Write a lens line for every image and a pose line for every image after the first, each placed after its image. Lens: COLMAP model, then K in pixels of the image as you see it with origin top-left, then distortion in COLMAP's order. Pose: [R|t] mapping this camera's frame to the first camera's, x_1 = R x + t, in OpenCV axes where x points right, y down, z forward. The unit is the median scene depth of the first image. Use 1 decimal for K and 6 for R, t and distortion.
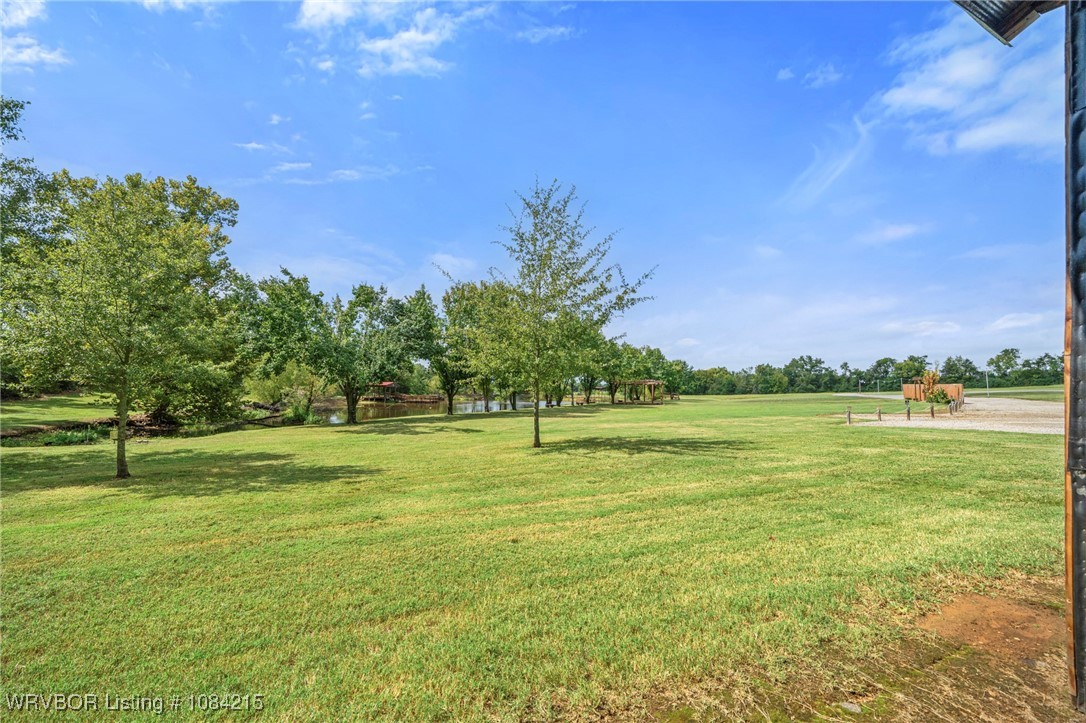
lens RADIAL K [[419.5, 0, 547.7], [0, 419.5, 391.9], [0, 0, 1]] dist [0.000467, -0.000016]
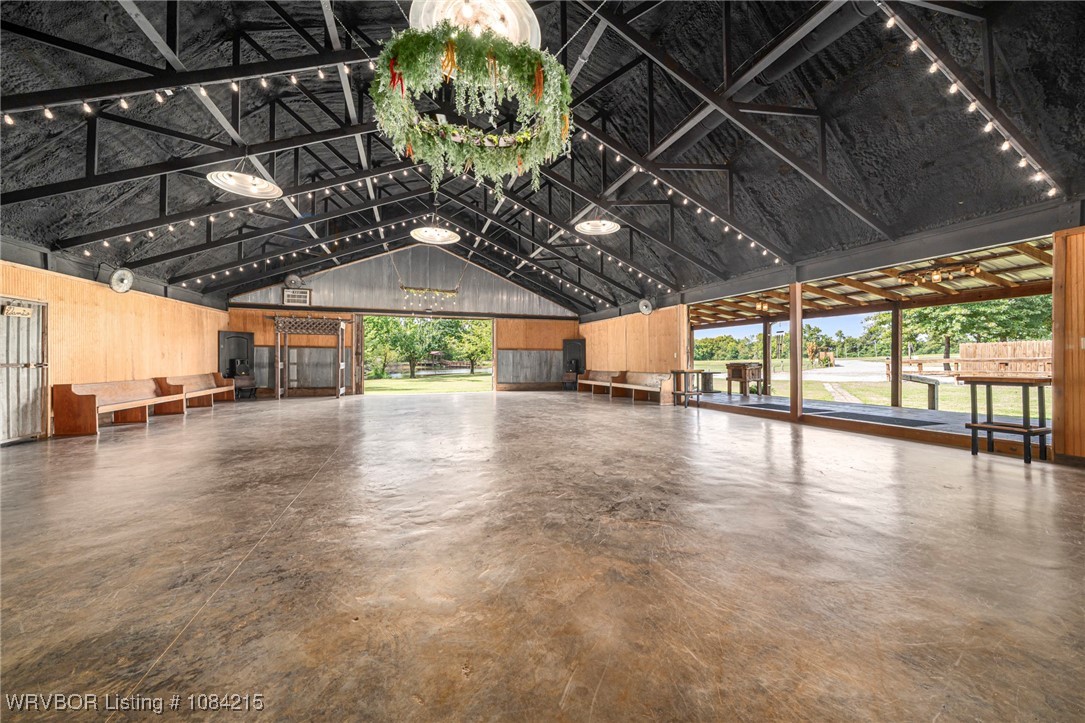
lens RADIAL K [[378.2, 0, 540.0], [0, 378.2, 354.0], [0, 0, 1]] dist [-0.007794, 0.000405]
pose [[0.995102, -0.005053, -0.098728, 0.192844], [0.004008, 0.999934, -0.010772, -0.004641], [0.098776, 0.010323, 0.995056, -0.456585]]
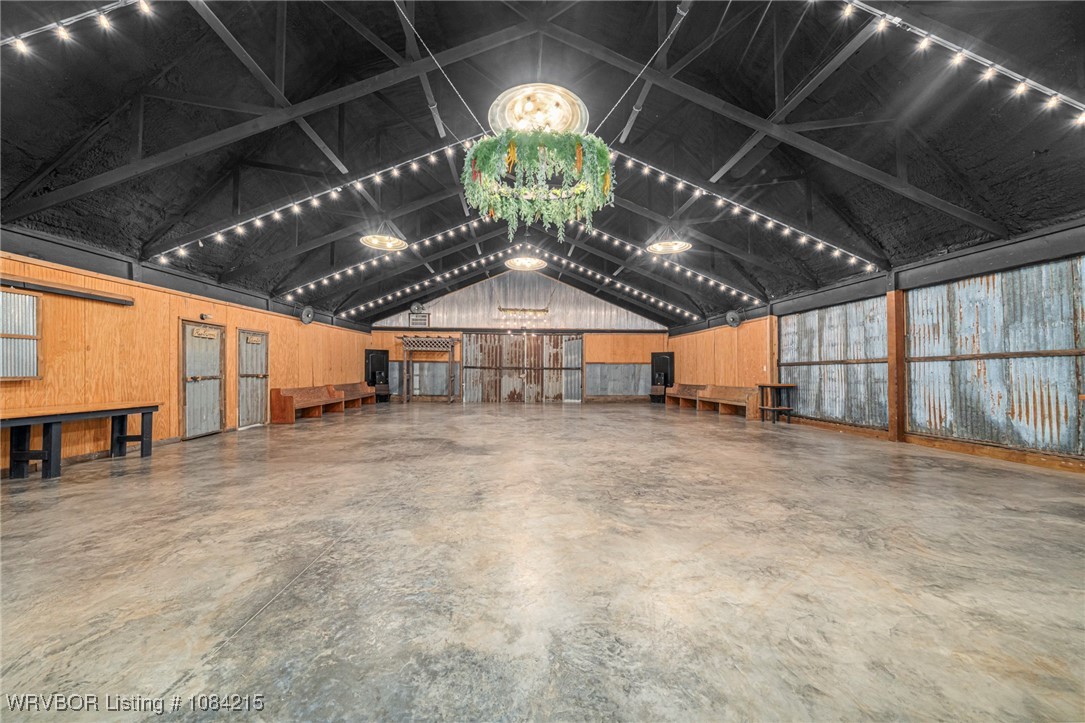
lens RADIAL K [[418.3, 0, 547.3], [0, 418.3, 362.1], [0, 0, 1]] dist [0.000715, -0.000127]
pose [[0.927299, -0.008173, -0.374233, 0.250154], [0.000219, 0.999773, -0.021291, -0.005249], [0.374322, 0.019661, 0.927090, -0.520057]]
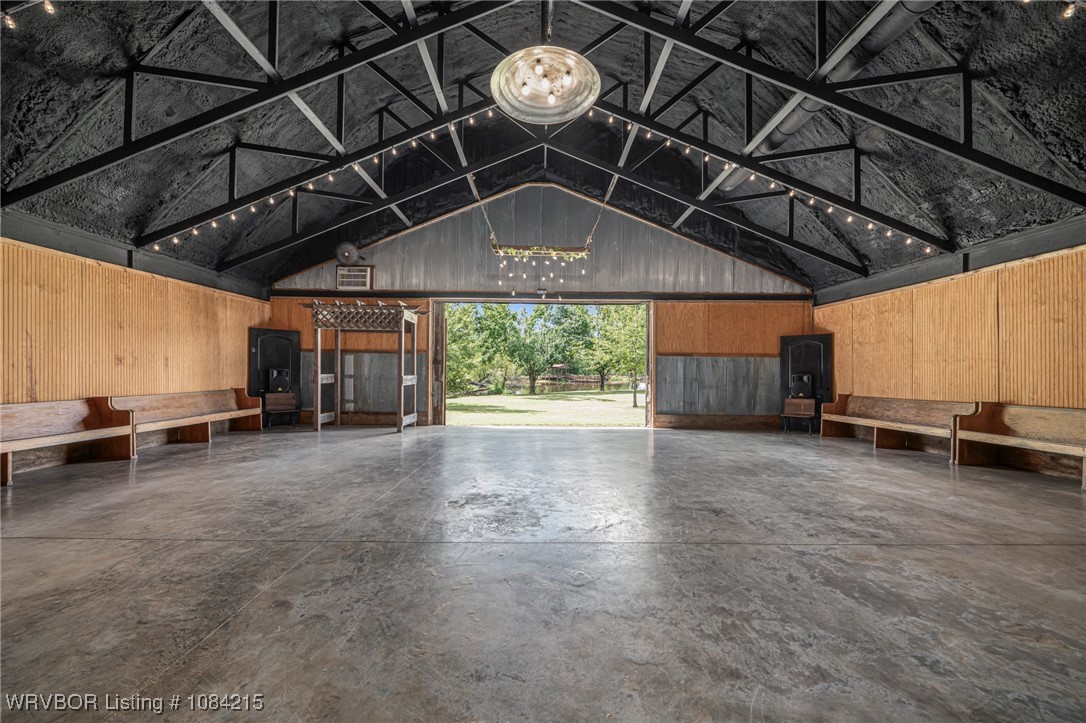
lens RADIAL K [[419.5, 0, 538.3], [0, 419.5, 371.1], [0, 0, 1]] dist [0.000467, -0.000016]
pose [[0.912404, 0.001957, -0.409285, 0.141867], [-0.003198, 0.999992, -0.002348, -0.003164], [0.409277, 0.003451, 0.912404, -0.308543]]
